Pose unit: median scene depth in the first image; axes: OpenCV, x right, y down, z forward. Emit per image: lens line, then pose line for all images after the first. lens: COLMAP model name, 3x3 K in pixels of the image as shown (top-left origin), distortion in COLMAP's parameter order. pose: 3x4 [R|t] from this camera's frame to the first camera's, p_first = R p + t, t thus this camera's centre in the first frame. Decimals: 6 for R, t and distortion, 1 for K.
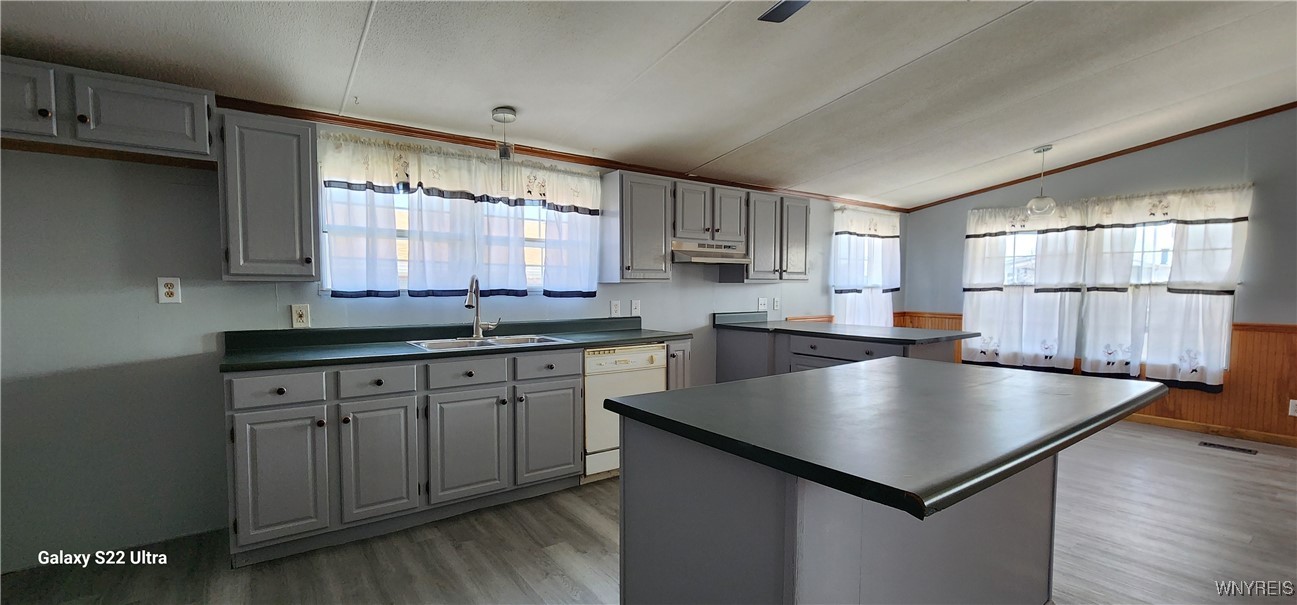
lens RADIAL K [[532.1, 0, 643.4], [0, 532.1, 317.1], [0, 0, 1]] dist [-0.000734, 0.000400]
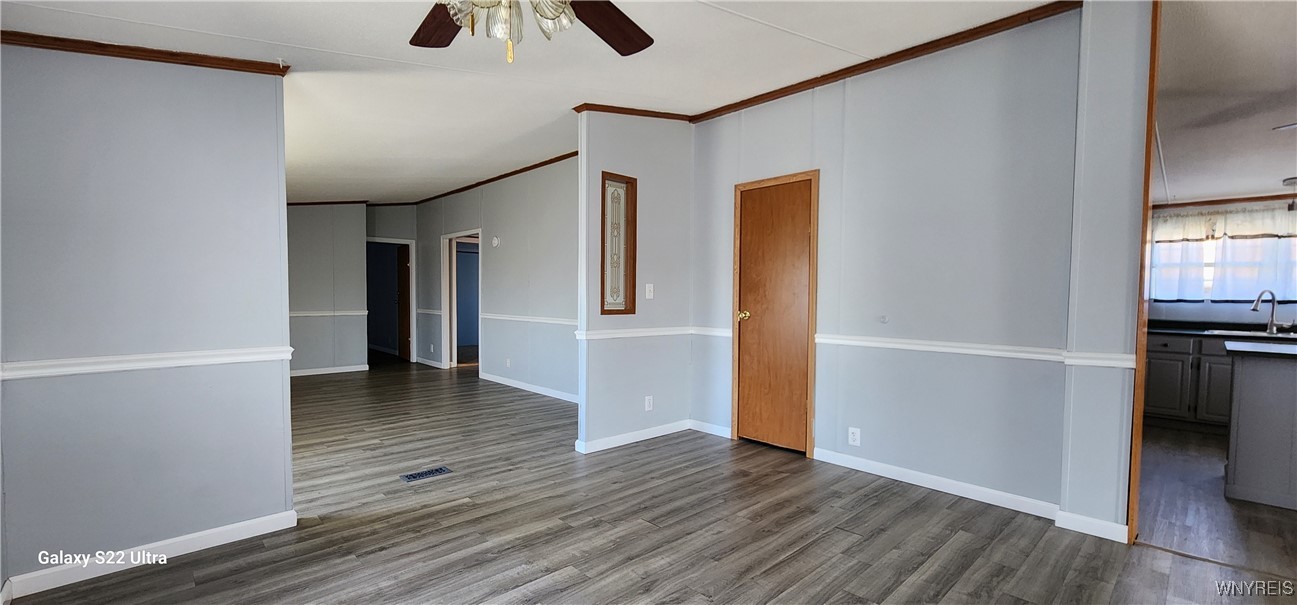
lens RADIAL K [[532.1, 0, 643.4], [0, 532.1, 317.1], [0, 0, 1]] dist [-0.000734, 0.000400]
pose [[0.129267, 0.041150, -0.990756, 0.677932], [-0.067744, 0.997171, 0.032577, 0.049009], [0.989293, 0.062906, 0.131689, -0.664507]]
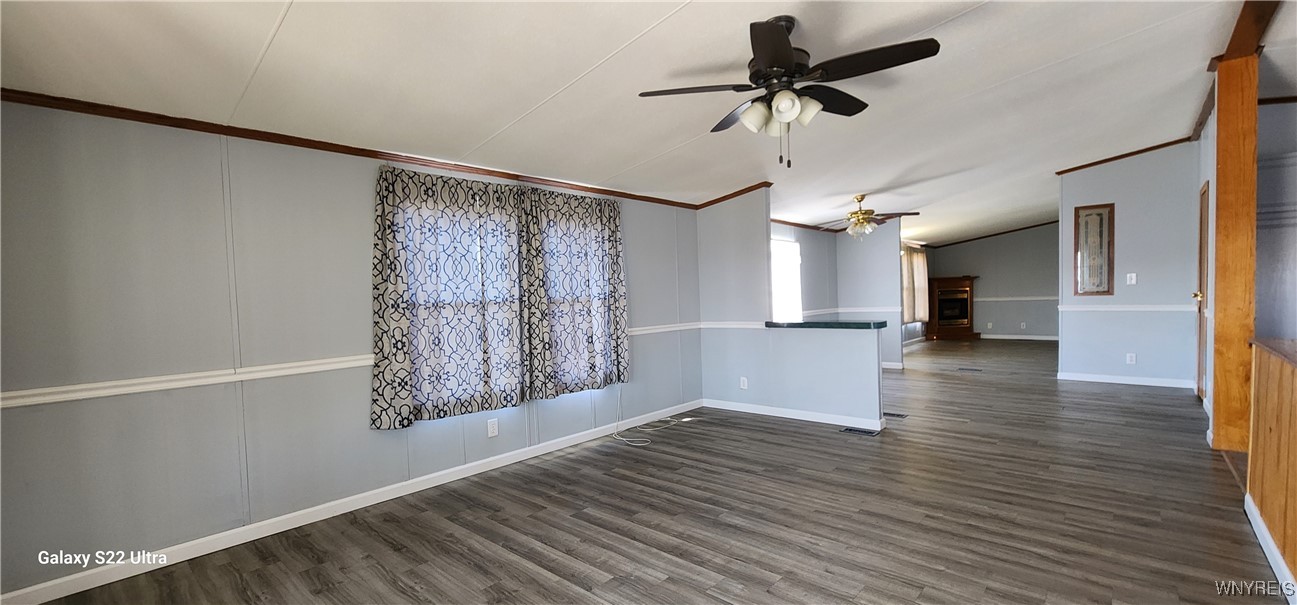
lens RADIAL K [[532.1, 0, 643.4], [0, 532.1, 317.1], [0, 0, 1]] dist [-0.000734, 0.000400]
pose [[-0.978755, 0.038424, -0.201402, 1.236731], [0.018551, 0.994850, 0.099647, -0.030555], [0.204193, 0.093794, -0.974427, 0.586678]]
